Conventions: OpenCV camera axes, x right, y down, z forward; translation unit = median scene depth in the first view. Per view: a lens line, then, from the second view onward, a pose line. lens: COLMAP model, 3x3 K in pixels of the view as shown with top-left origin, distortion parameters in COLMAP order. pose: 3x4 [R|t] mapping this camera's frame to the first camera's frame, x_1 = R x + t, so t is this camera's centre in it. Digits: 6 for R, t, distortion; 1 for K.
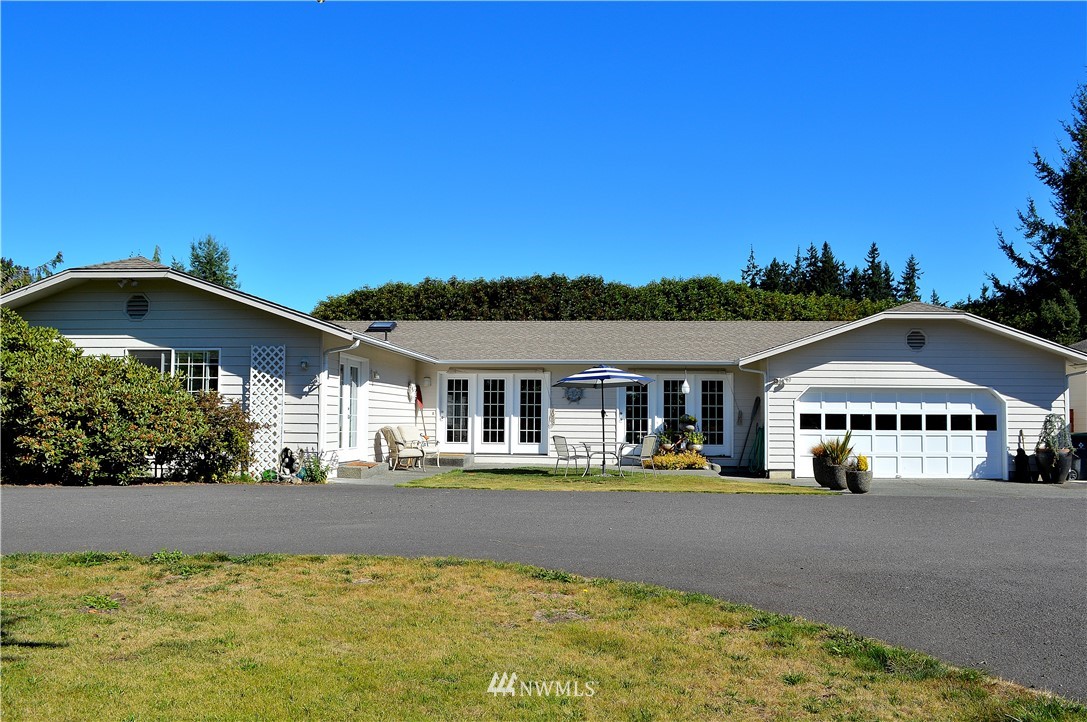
lens RADIAL K [[865.7, 0, 544.4], [0, 865.7, 351.8], [0, 0, 1]] dist [-0.095043, 0.011775]
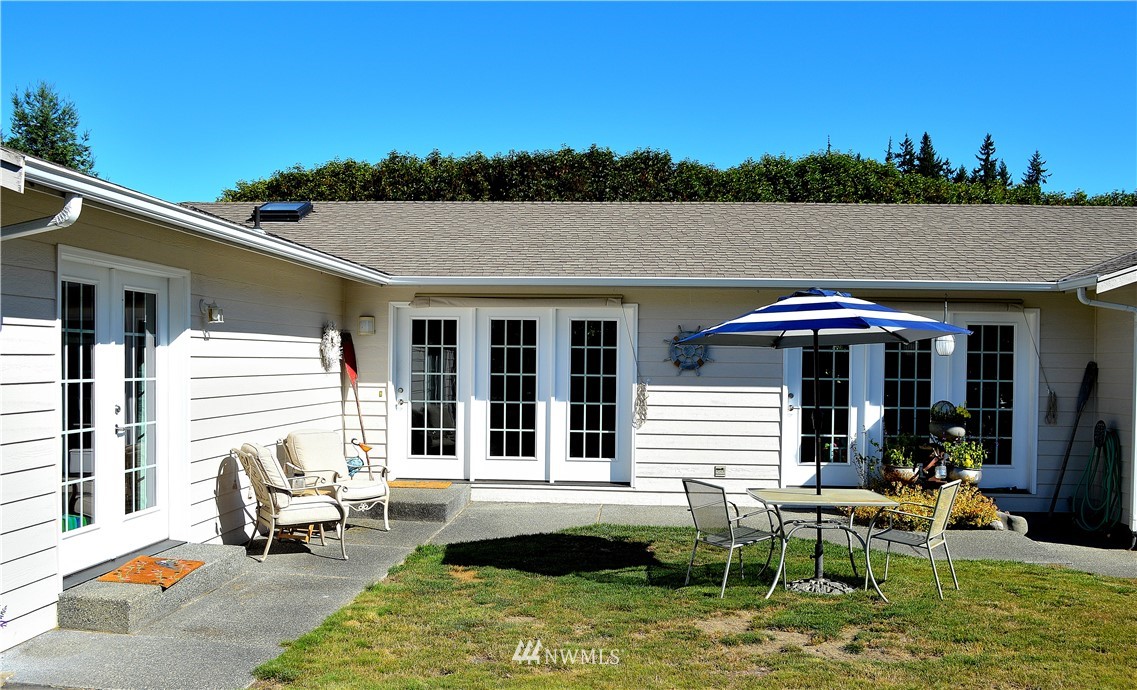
lens RADIAL K [[1054.9, 0, 569.8], [0, 1054.9, 356.7], [0, 0, 1]] dist [-0.071052, 0.000000]
pose [[0.999859, 0.002840, 0.016538, -0.037295], [-0.004099, 0.997053, 0.076609, 0.008206], [-0.016271, -0.076666, 0.996924, 0.439956]]
